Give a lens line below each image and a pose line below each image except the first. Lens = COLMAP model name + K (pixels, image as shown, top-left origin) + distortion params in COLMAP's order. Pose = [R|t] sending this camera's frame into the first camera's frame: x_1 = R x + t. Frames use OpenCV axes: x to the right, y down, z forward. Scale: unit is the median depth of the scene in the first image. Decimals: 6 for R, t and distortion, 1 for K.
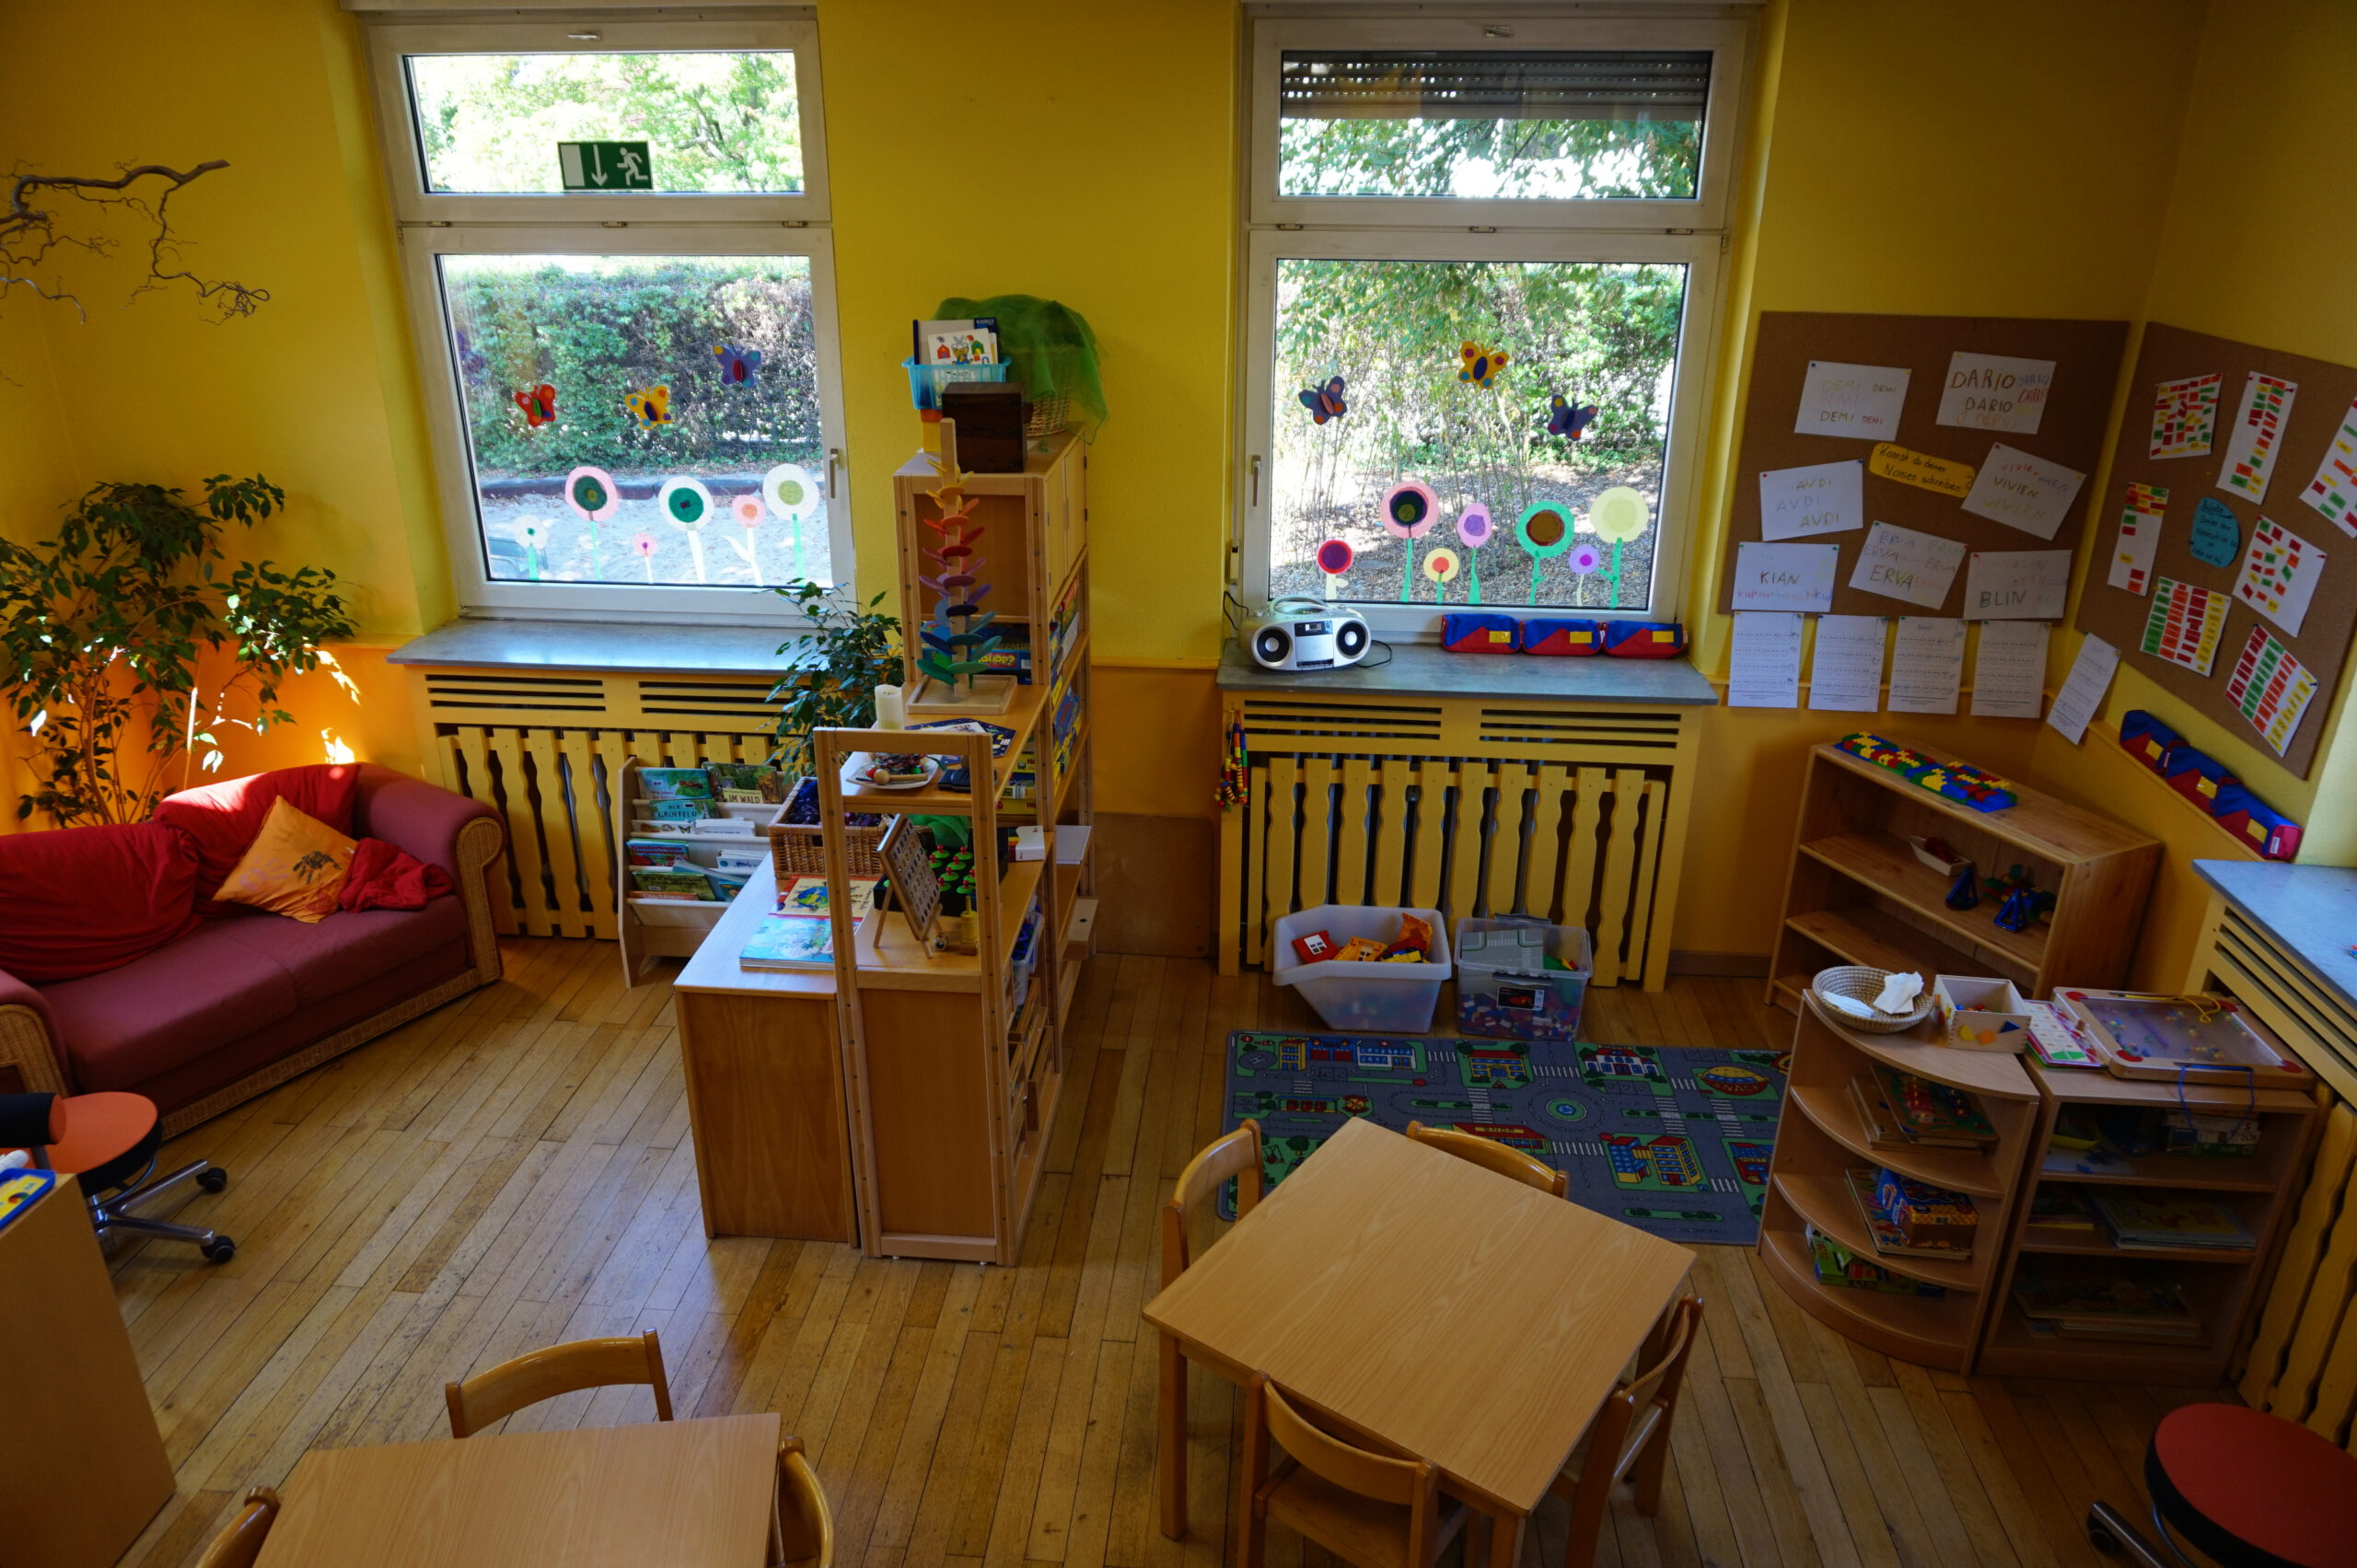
lens RADIAL K [[1605.1, 0, 1176.2], [0, 1605.1, 784.7], [0, 0, 1]] dist [-0.009441, 0.001327]
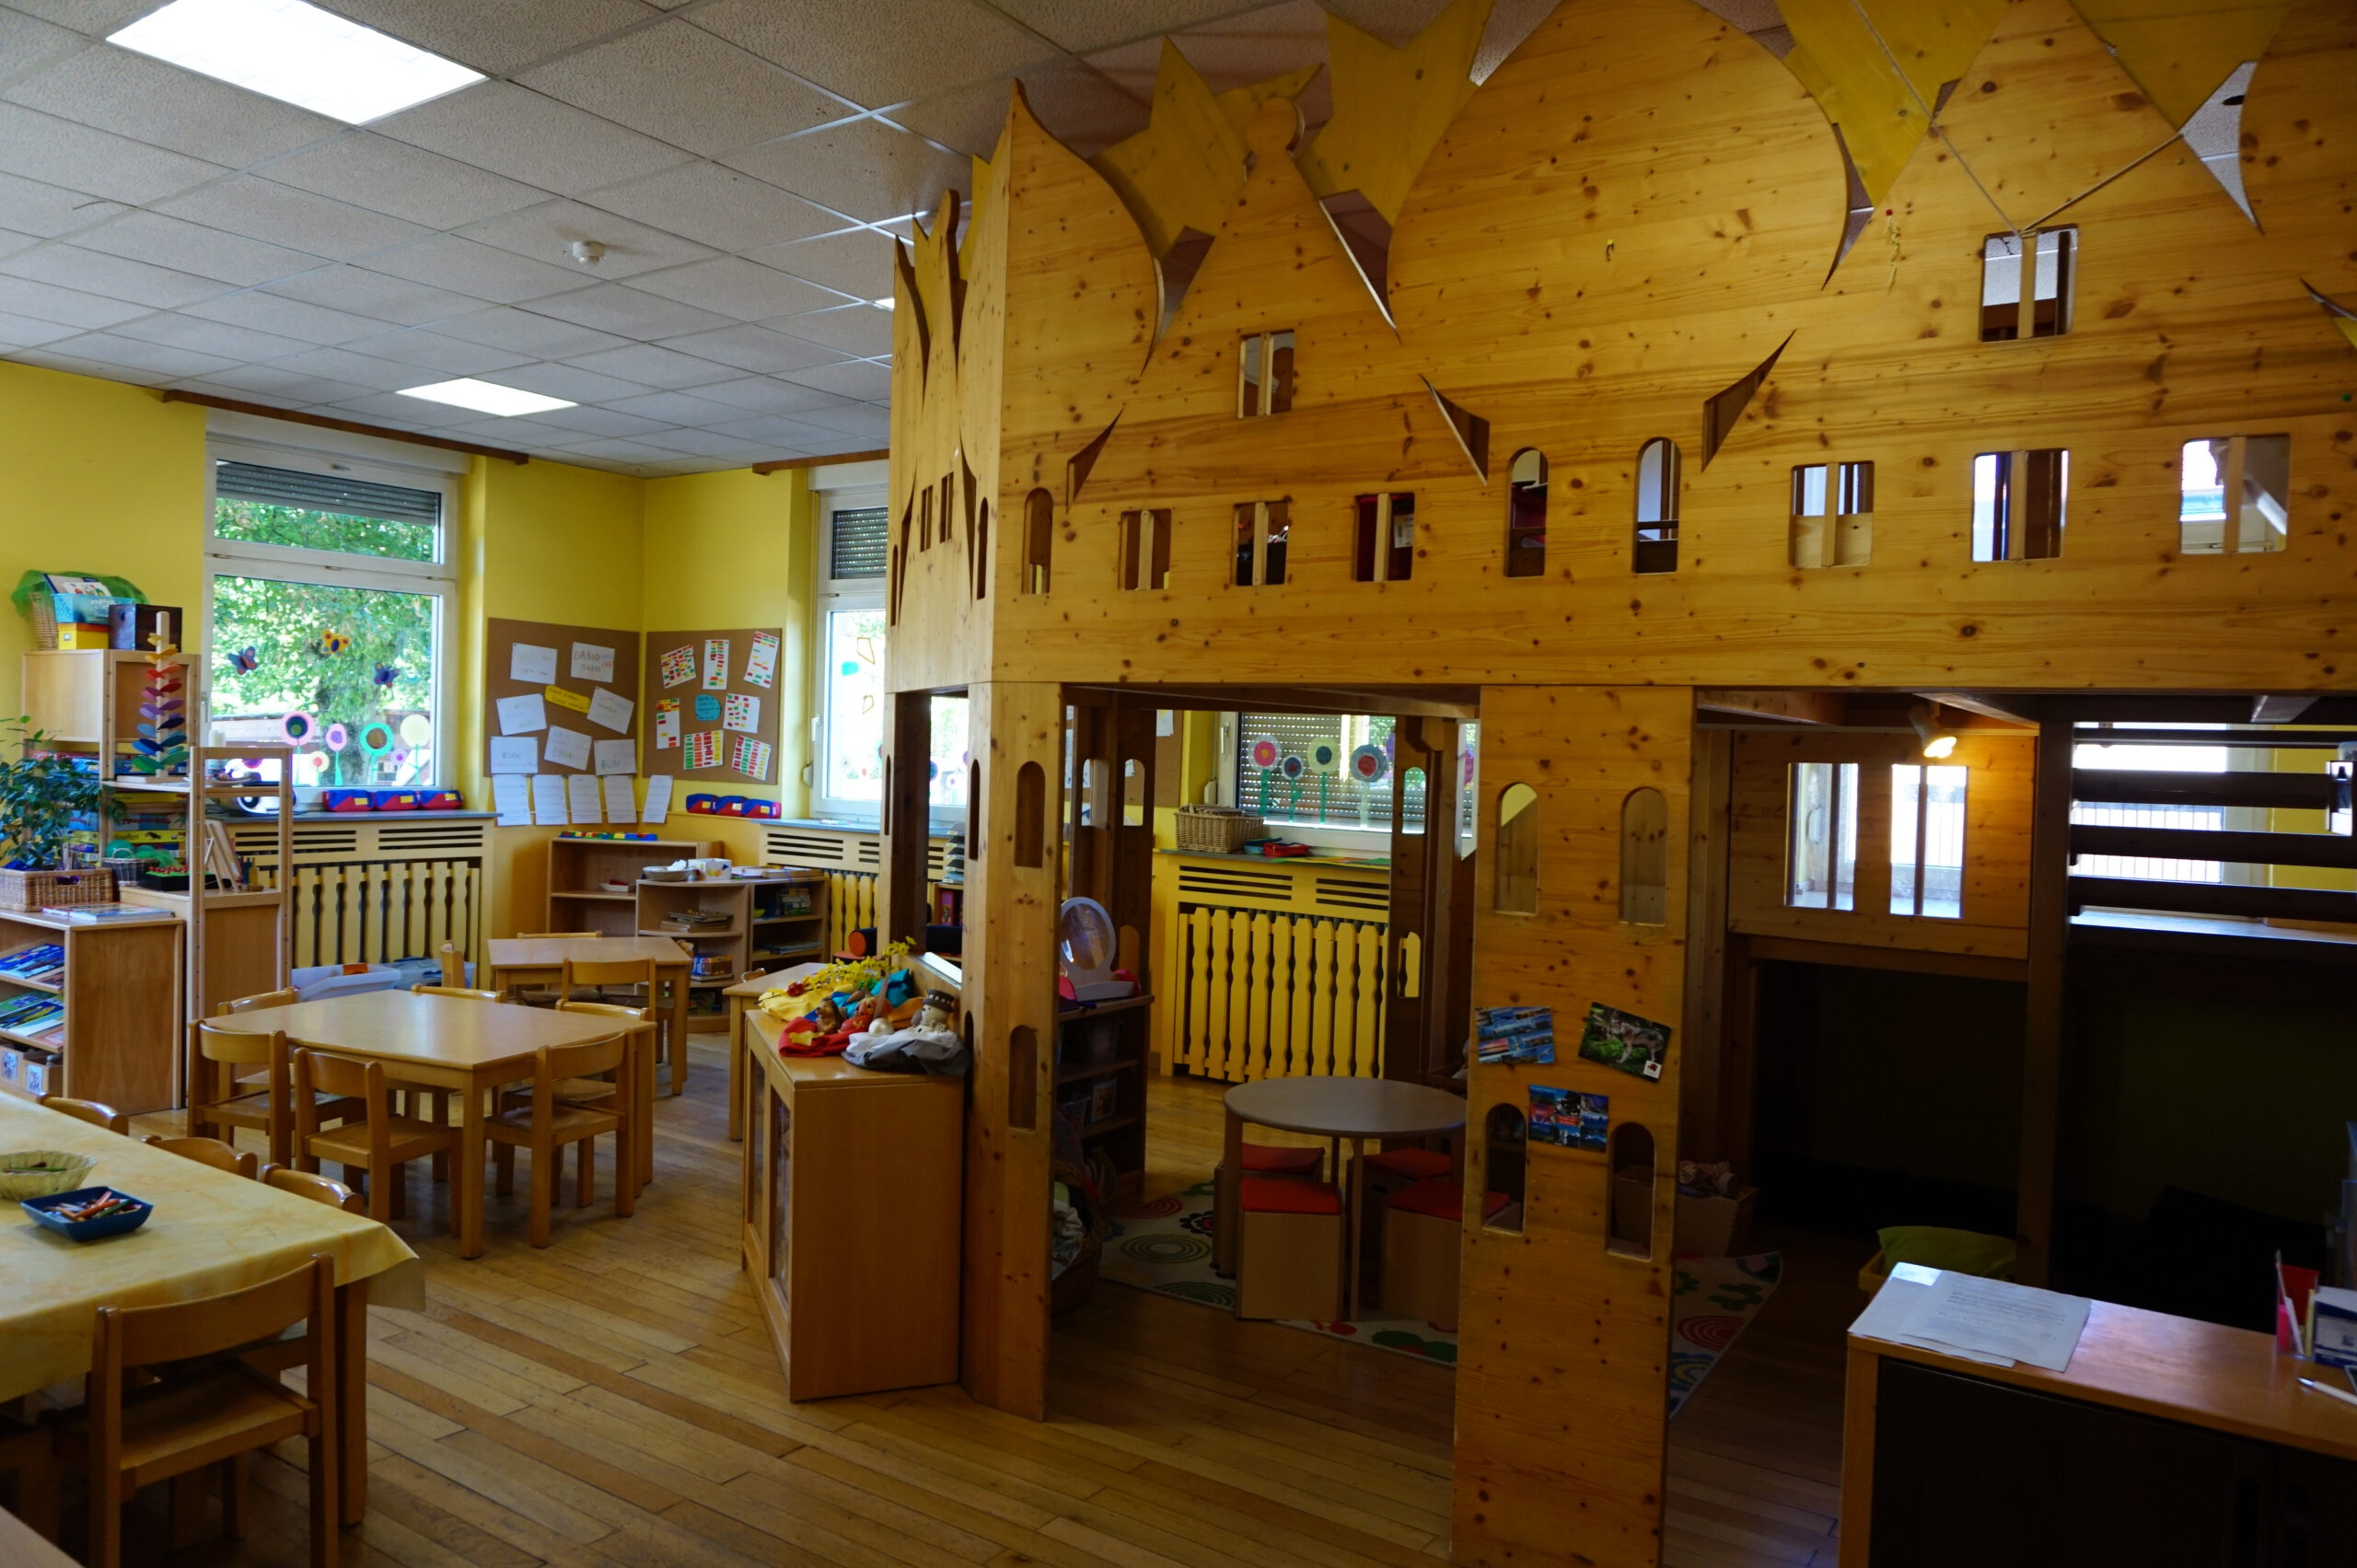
lens RADIAL K [[1605.1, 0, 1177.6], [0, 1605.1, 783.9], [0, 0, 1]] dist [-0.009441, 0.001327]
pose [[0.493363, -0.014546, 0.869702, -0.903954], [0.316174, 0.934466, -0.163730, 0.471744], [-0.810325, 0.355755, 0.465630, -0.520425]]
